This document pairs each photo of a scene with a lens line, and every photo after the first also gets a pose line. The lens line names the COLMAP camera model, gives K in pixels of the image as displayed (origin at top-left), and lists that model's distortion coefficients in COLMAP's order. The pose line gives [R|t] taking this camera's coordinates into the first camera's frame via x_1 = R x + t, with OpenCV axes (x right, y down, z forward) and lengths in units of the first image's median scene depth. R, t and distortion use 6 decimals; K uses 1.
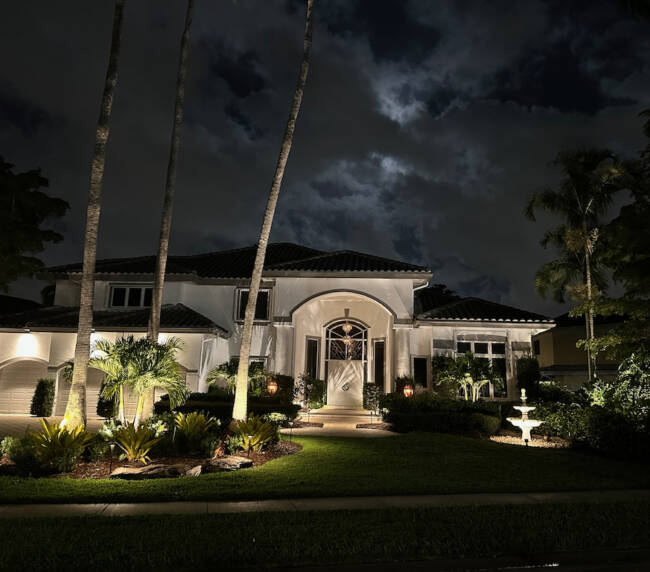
lens RADIAL K [[523.8, 0, 327.6], [0, 523.8, 280.3], [0, 0, 1]] dist [0.087208, -0.082238]
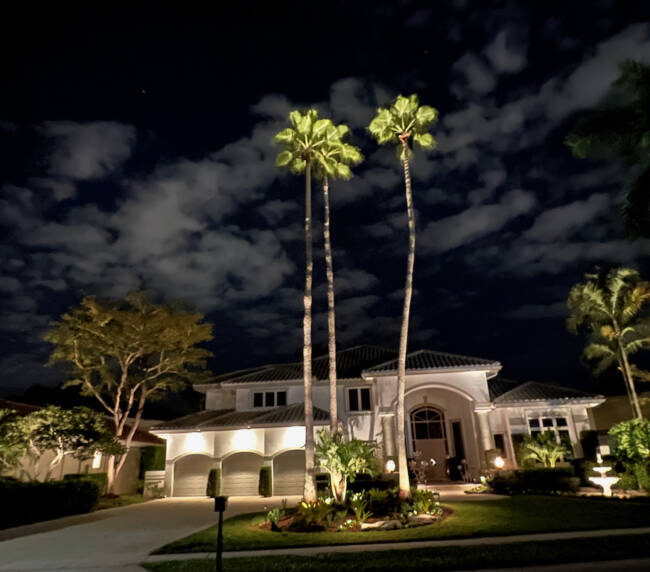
lens RADIAL K [[468.3, 0, 325.0], [0, 468.3, 282.1], [0, 0, 1]] dist [-0.001775, 0.000533]
pose [[0.995067, -0.081850, -0.056058, -0.142348], [0.071010, 0.982237, -0.173690, -0.042869], [0.069279, 0.168852, 0.983204, -0.183762]]
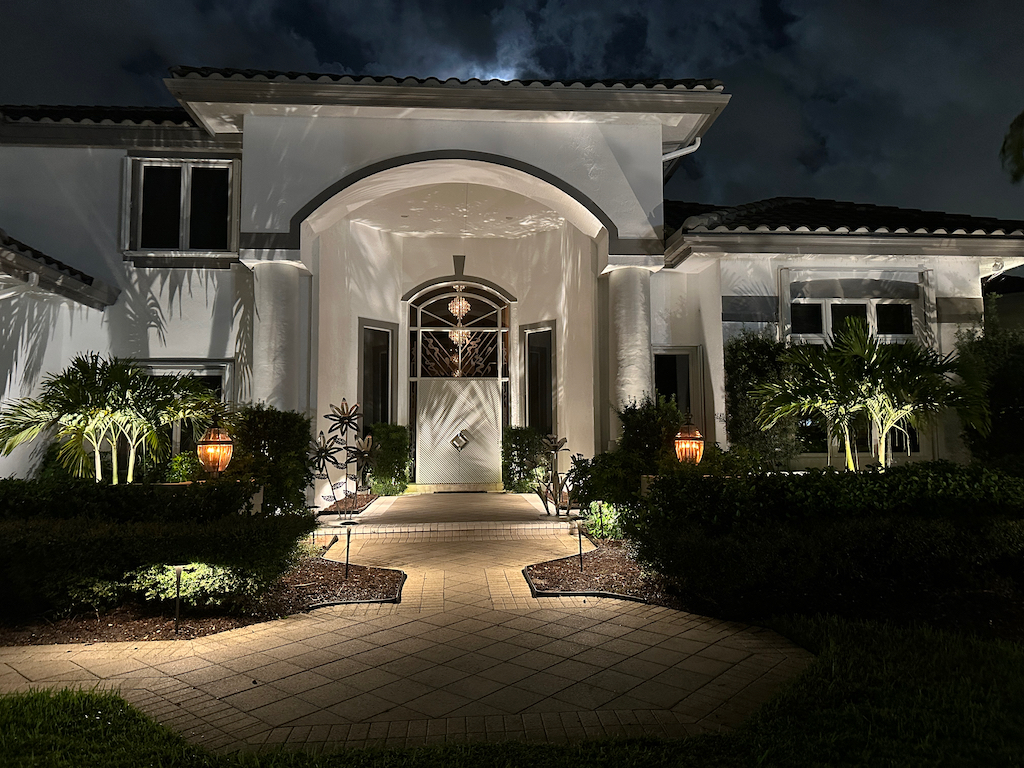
lens RADIAL K [[713.9, 0, 518.0], [0, 713.9, 390.2], [0, 0, 1]] dist [0.006440, -0.001952]
pose [[0.989792, -0.024580, 0.140381, 0.001177], [0.005908, 0.991245, 0.131905, 0.107047], [-0.142394, -0.129729, 0.981272, 0.532192]]
